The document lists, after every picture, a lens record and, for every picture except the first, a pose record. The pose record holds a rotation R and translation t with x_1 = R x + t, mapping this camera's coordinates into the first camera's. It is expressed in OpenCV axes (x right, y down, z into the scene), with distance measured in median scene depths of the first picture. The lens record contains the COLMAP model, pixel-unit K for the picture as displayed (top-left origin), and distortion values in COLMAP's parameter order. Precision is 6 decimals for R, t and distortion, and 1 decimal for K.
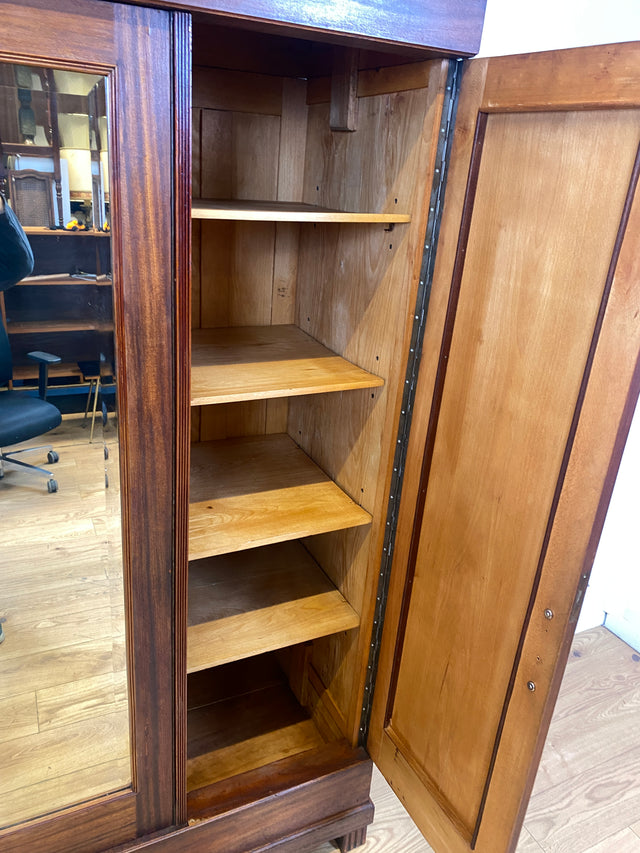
lens RADIAL K [[671.3, 0, 320.0], [0, 671.3, 426.5], [0, 0, 1]] dist [-0.010954, -0.004042]
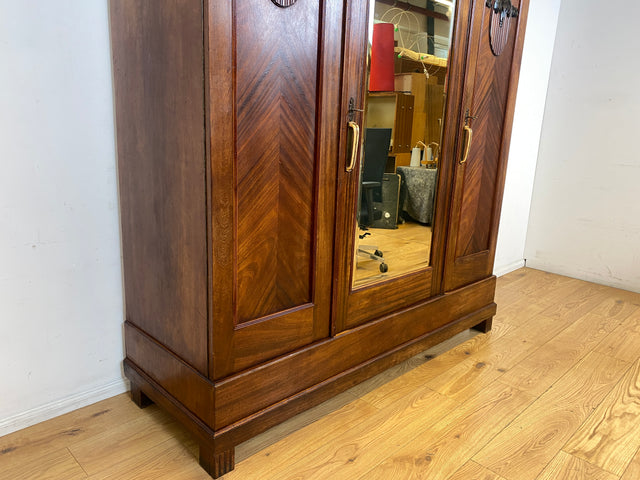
lens RADIAL K [[489.6, 0, 318.1], [0, 489.6, 240.3], [0, 0, 1]] dist [0.047193, -0.054641]
pose [[0.953077, -0.106599, 0.283338, -1.507504], [0.142849, 0.983560, -0.110467, 0.841260], [-0.266905, 0.145759, 0.952637, -0.543496]]
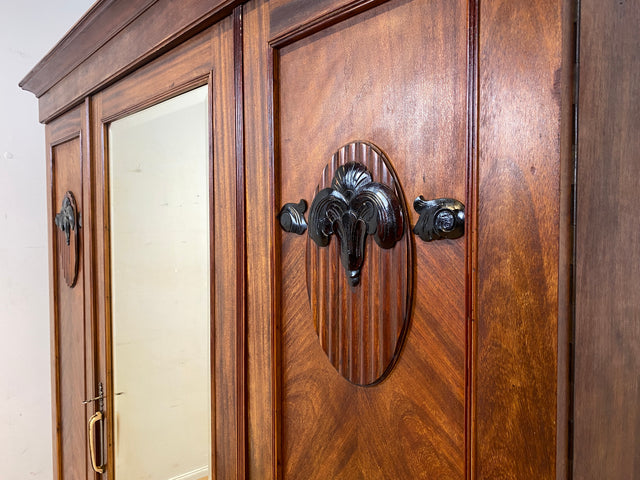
lens RADIAL K [[490.3, 0, 318.4], [0, 490.3, 235.9], [0, 0, 1]] dist [0.057386, -0.080114]
pose [[0.252626, -0.037633, -0.966832, 0.571628], [-0.338735, 0.932567, -0.124809, -0.194392], [0.906332, 0.359030, 0.222843, 1.009833]]
